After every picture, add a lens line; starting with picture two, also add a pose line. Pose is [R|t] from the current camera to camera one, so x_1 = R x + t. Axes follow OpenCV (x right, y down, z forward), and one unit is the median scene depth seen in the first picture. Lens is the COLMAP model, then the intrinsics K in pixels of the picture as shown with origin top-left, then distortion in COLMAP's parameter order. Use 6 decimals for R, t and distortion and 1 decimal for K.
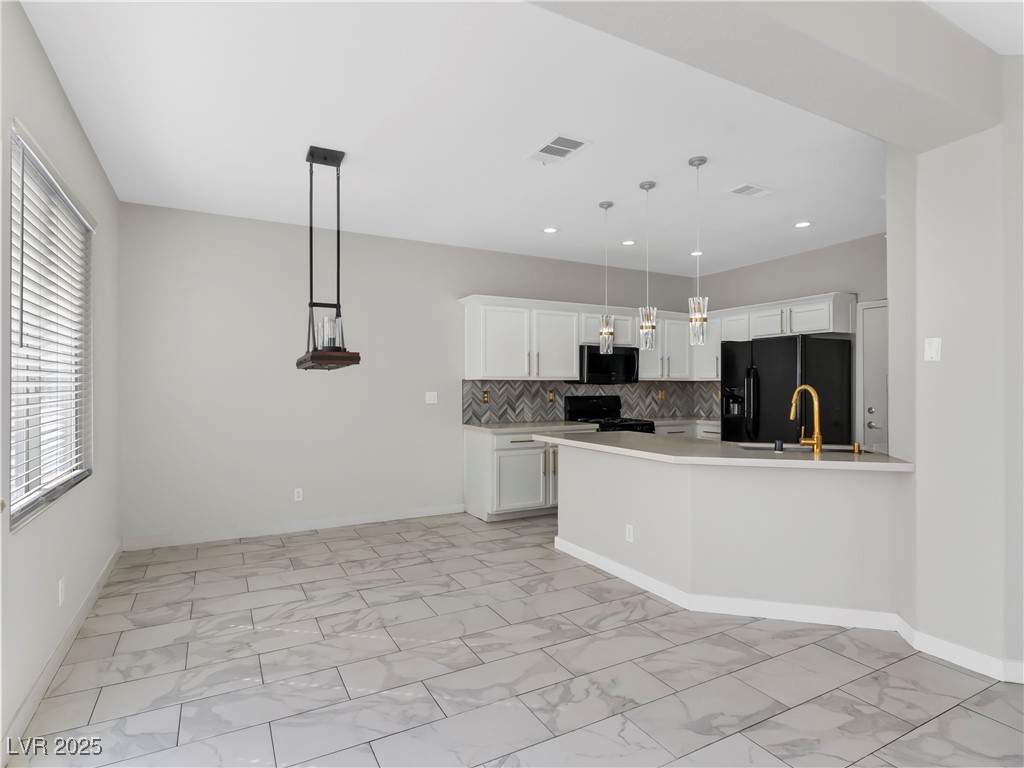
lens RADIAL K [[552.4, 0, 508.3], [0, 552.4, 383.8], [0, 0, 1]] dist [-0.001357, 0.001803]
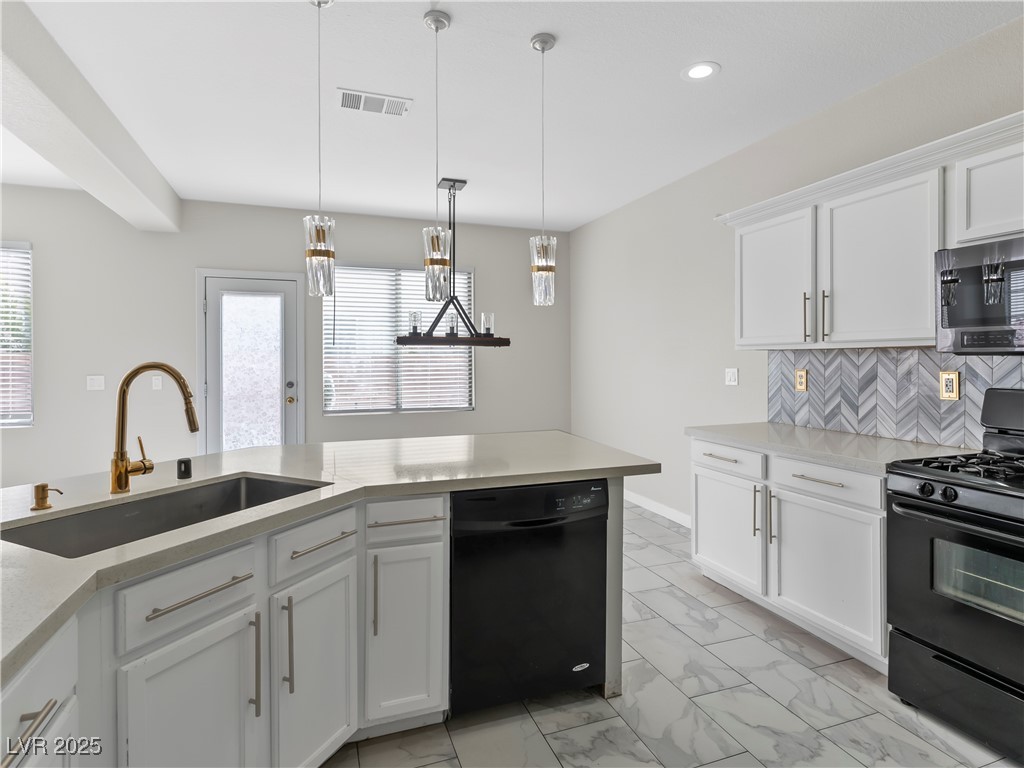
lens RADIAL K [[552.4, 0, 518.7], [0, 552.4, 358.2], [0, 0, 1]] dist [-0.001357, 0.001803]
pose [[-0.138415, 0.001114, -0.990374, 0.799352], [0.006494, 0.999979, 0.000217, 0.000677], [0.990353, -0.006401, -0.138420, 1.149177]]
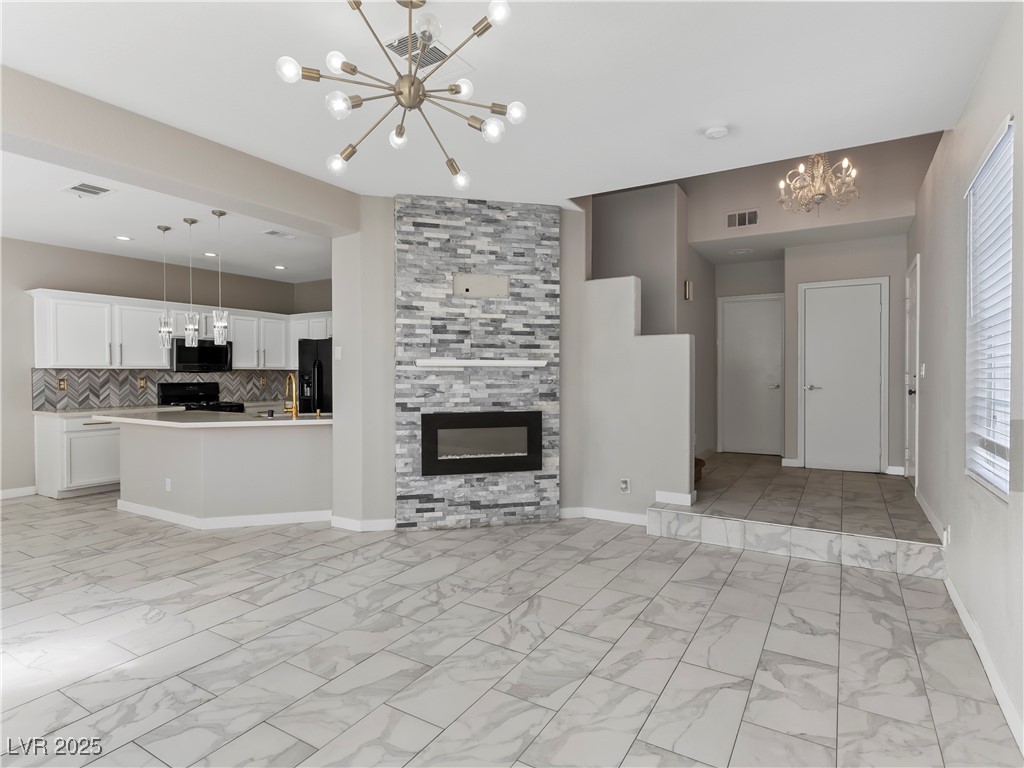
lens RADIAL K [[552.4, 0, 518.8], [0, 552.4, 383.3], [0, 0, 1]] dist [-0.001357, 0.001803]
pose [[0.856532, -0.009841, 0.516001, 0.236435], [-0.001241, 0.999776, 0.021127, -0.002948], [-0.516093, -0.018736, 0.856328, -0.522455]]
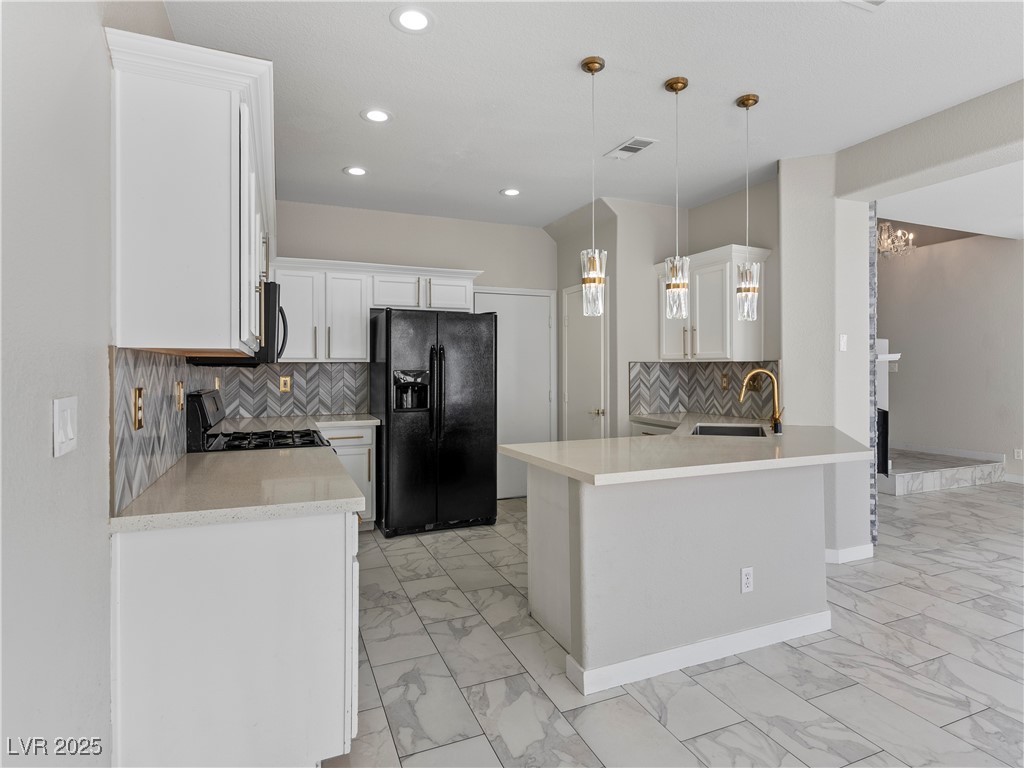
lens RADIAL K [[552.4, 0, 519.2], [0, 552.4, 363.1], [0, 0, 1]] dist [-0.001357, 0.001803]
pose [[0.091370, 0.010999, 0.995756, -0.462457], [-0.001902, 0.999939, -0.010871, 0.003661], [-0.995815, -0.000900, 0.091386, 1.117403]]
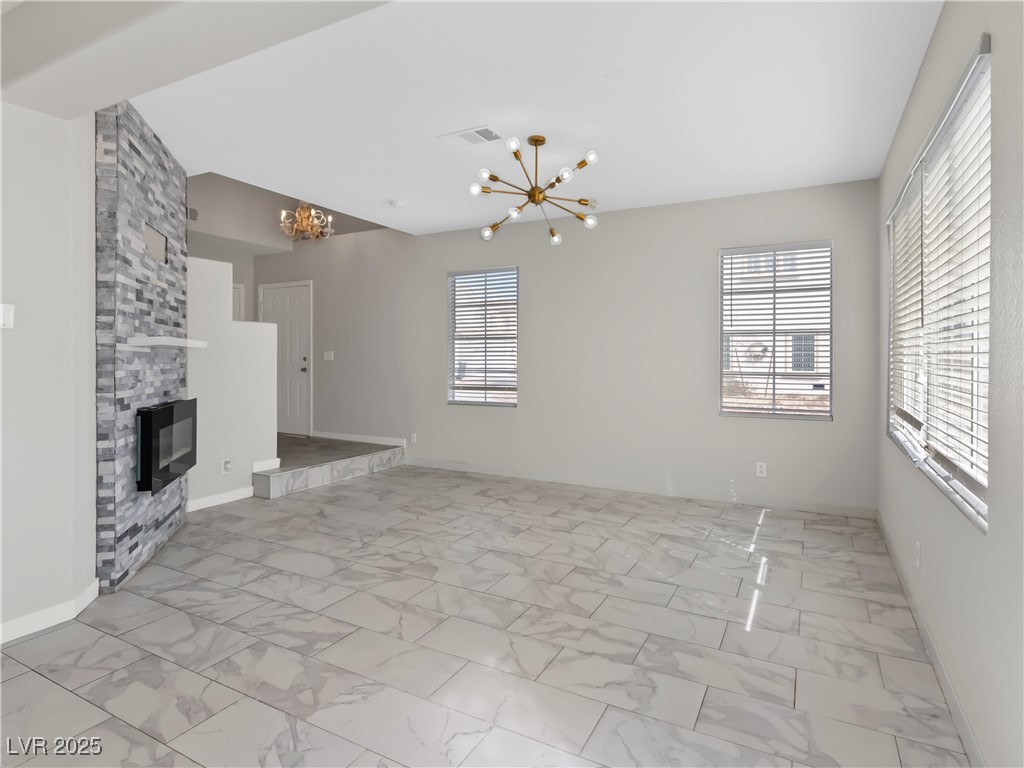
lens RADIAL K [[552.4, 0, 517.6], [0, 552.4, 363.0], [0, 0, 1]] dist [-0.001357, 0.001803]
pose [[-0.561613, -0.007270, 0.827368, -0.325434], [-0.005175, 0.999973, 0.005274, 0.004945], [-0.827384, -0.001320, -0.561636, 0.531692]]
